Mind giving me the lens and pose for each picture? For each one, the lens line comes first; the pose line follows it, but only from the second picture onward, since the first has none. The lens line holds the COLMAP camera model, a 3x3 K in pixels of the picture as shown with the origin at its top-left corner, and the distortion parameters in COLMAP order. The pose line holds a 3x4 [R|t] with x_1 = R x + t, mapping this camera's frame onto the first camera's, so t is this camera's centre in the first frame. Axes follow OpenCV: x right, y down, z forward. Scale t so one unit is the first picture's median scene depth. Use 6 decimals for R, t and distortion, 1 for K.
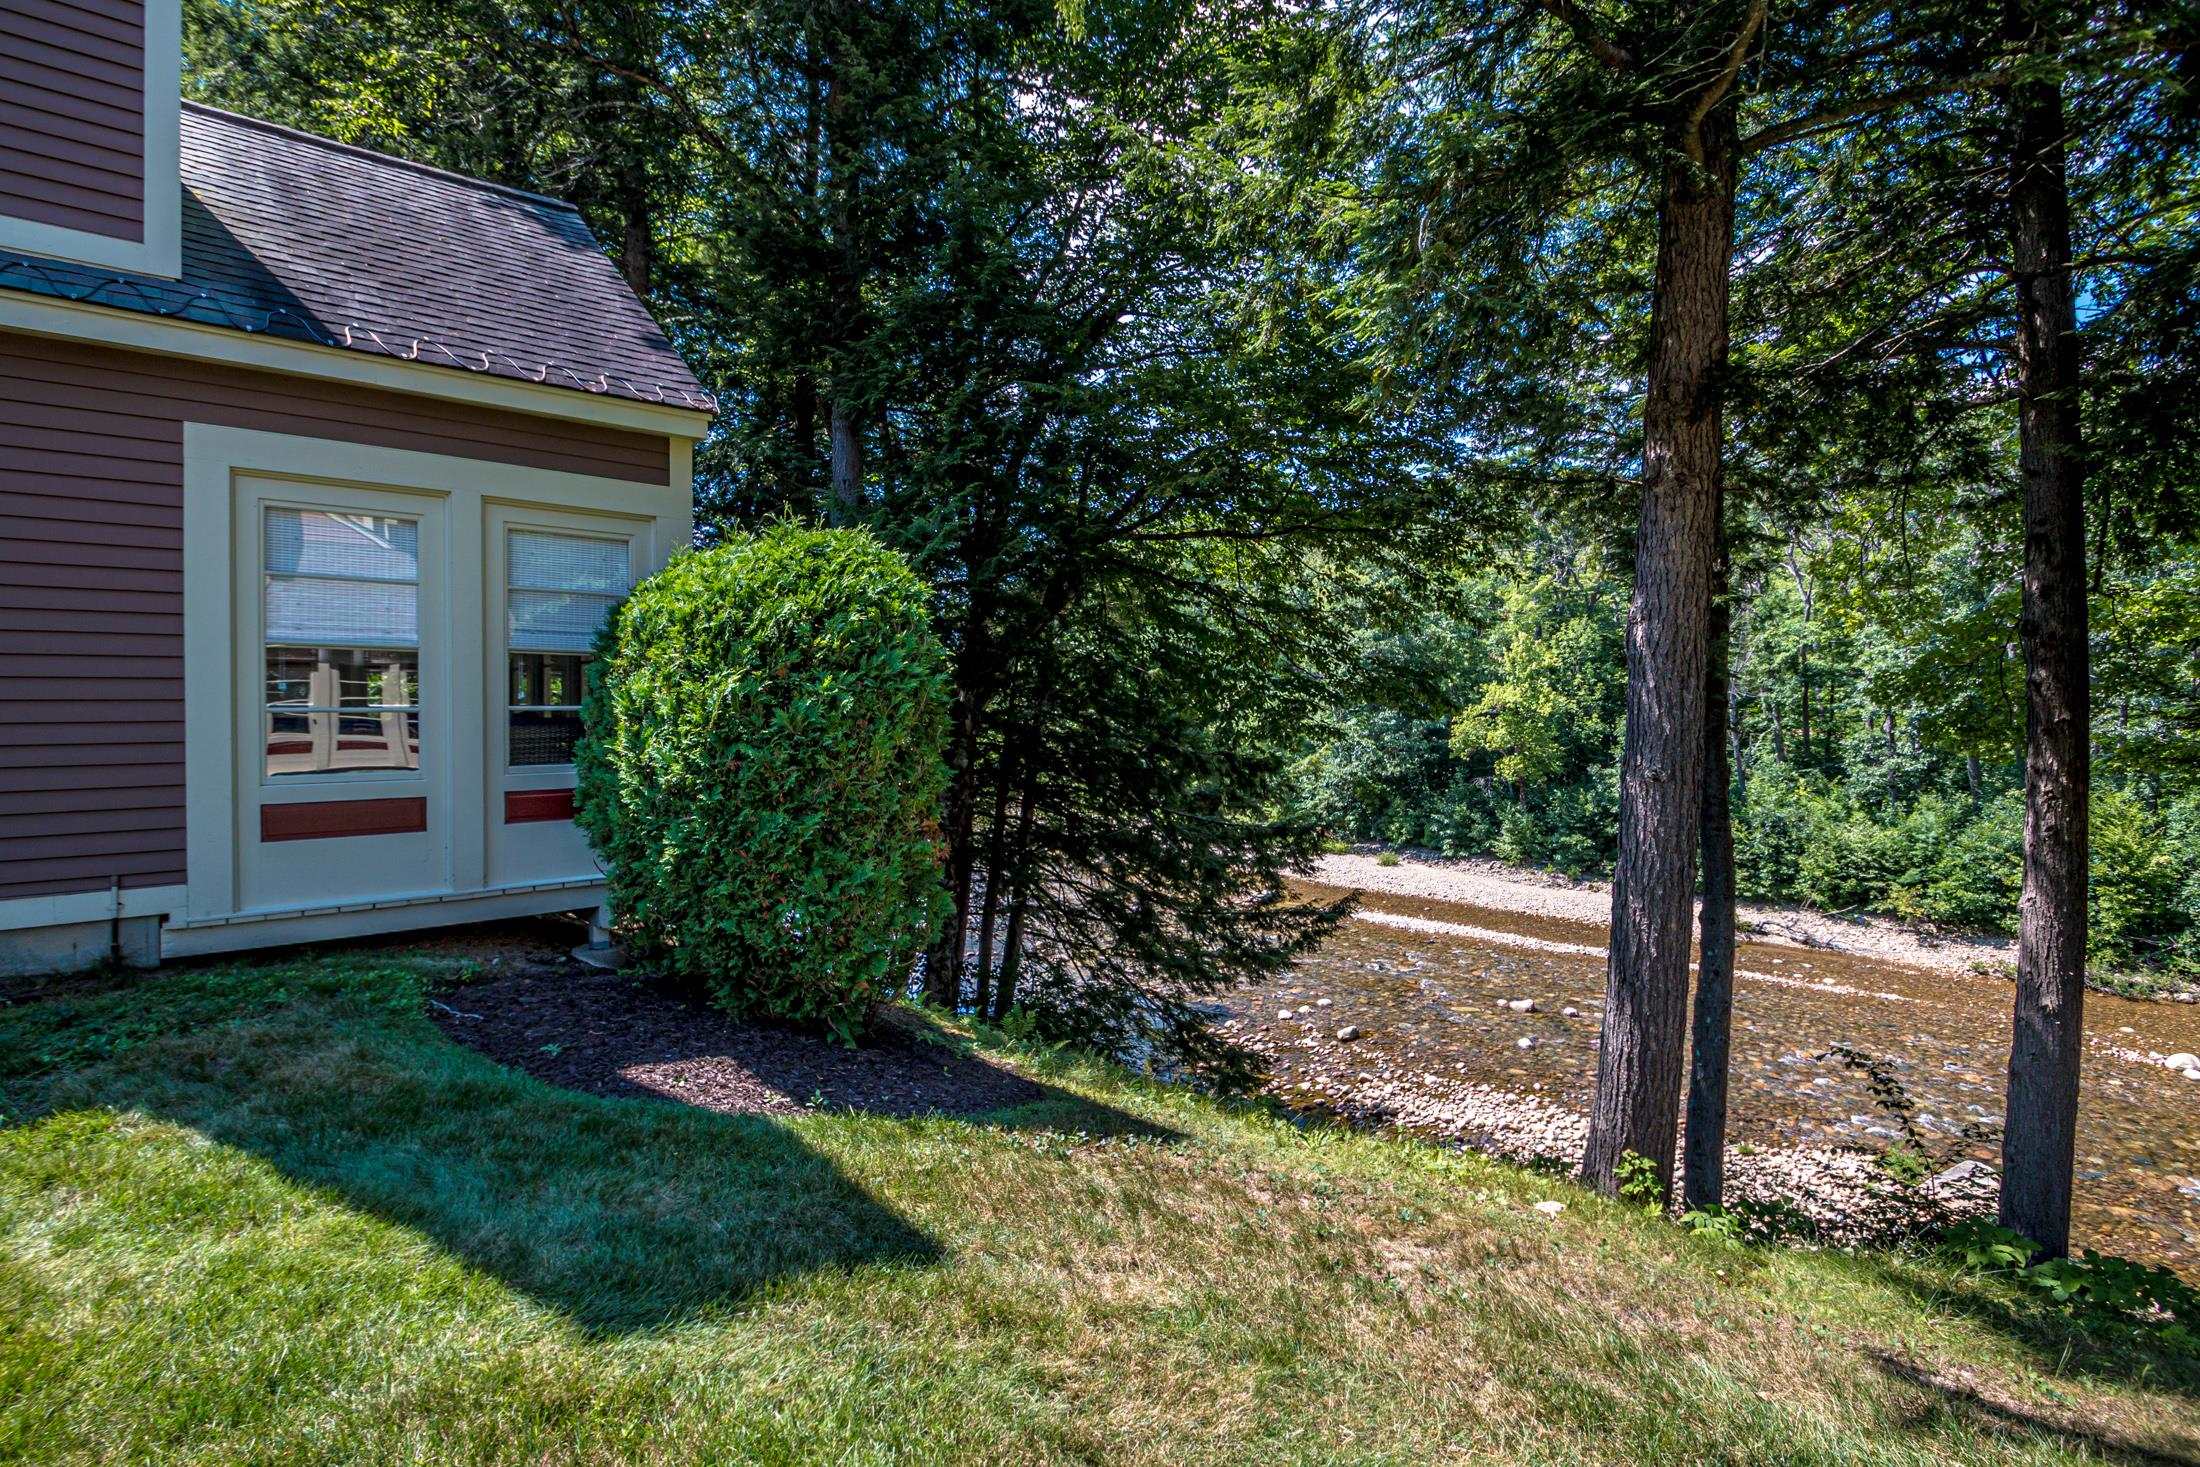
lens RADIAL K [[1064.6, 0, 1104.9], [0, 1064.6, 726.8], [0, 0, 1]] dist [0.001304, 0.000215]
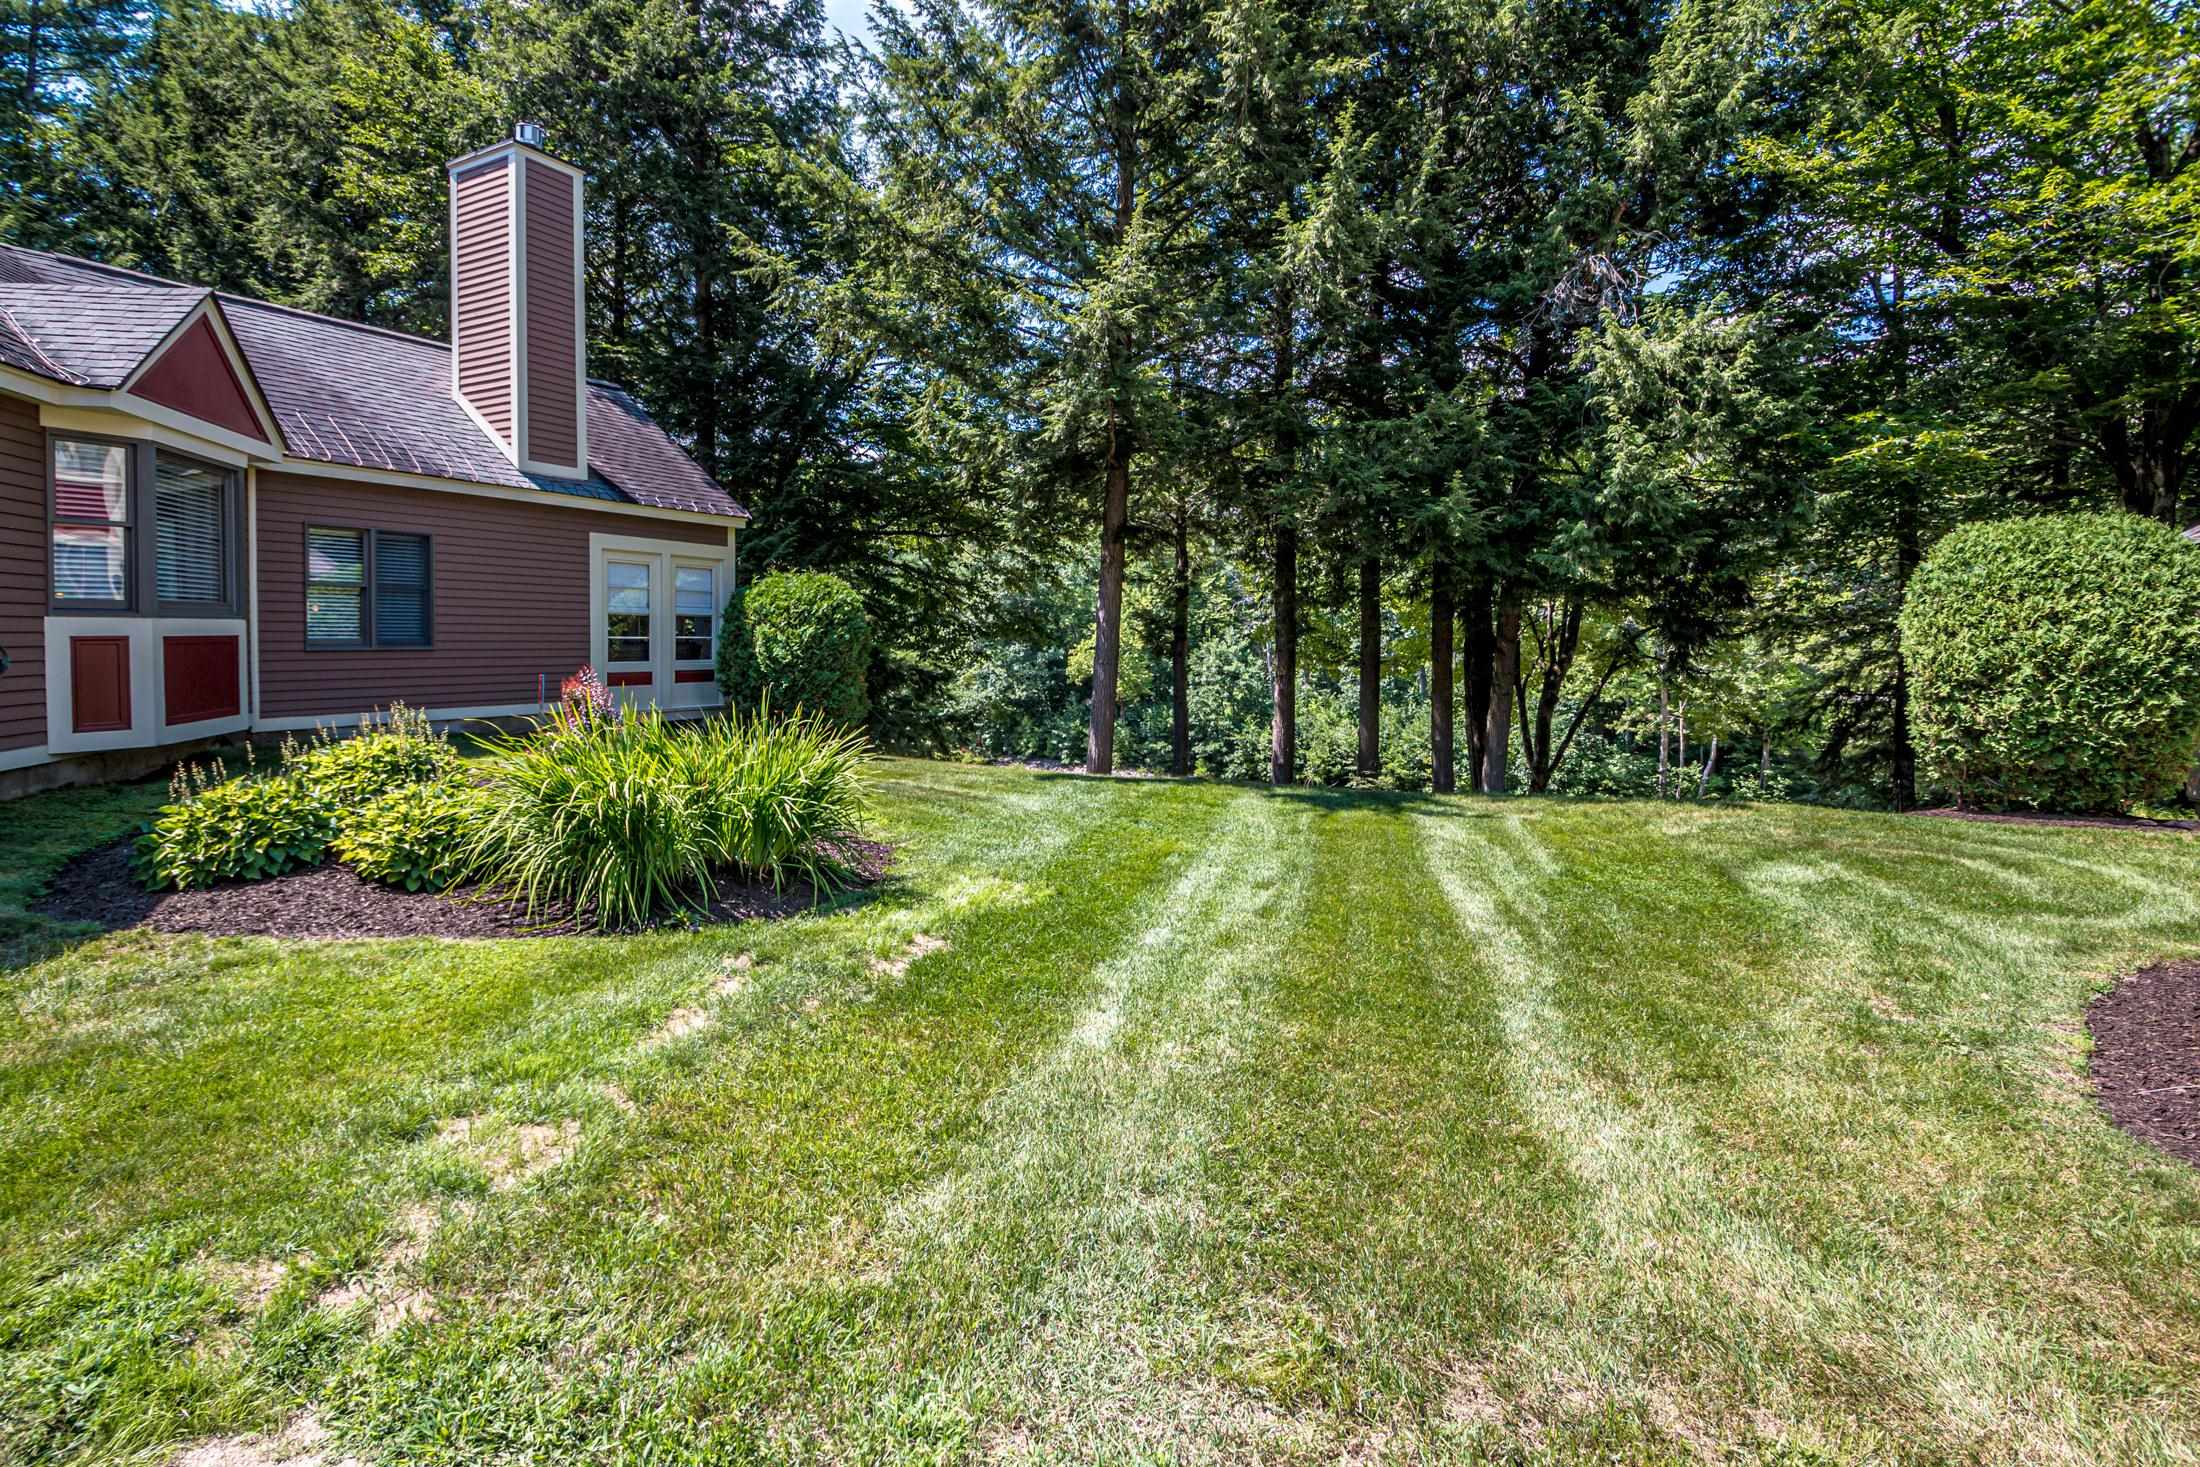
lens RADIAL K [[1064.6, 0, 1099.6], [0, 1064.6, 729.7], [0, 0, 1]] dist [0.001304, 0.000215]
pose [[0.943709, -0.022934, 0.329982, -0.042726], [0.001603, 0.997899, 0.064771, 0.003447], [-0.330774, -0.060596, 0.941763, -0.160014]]
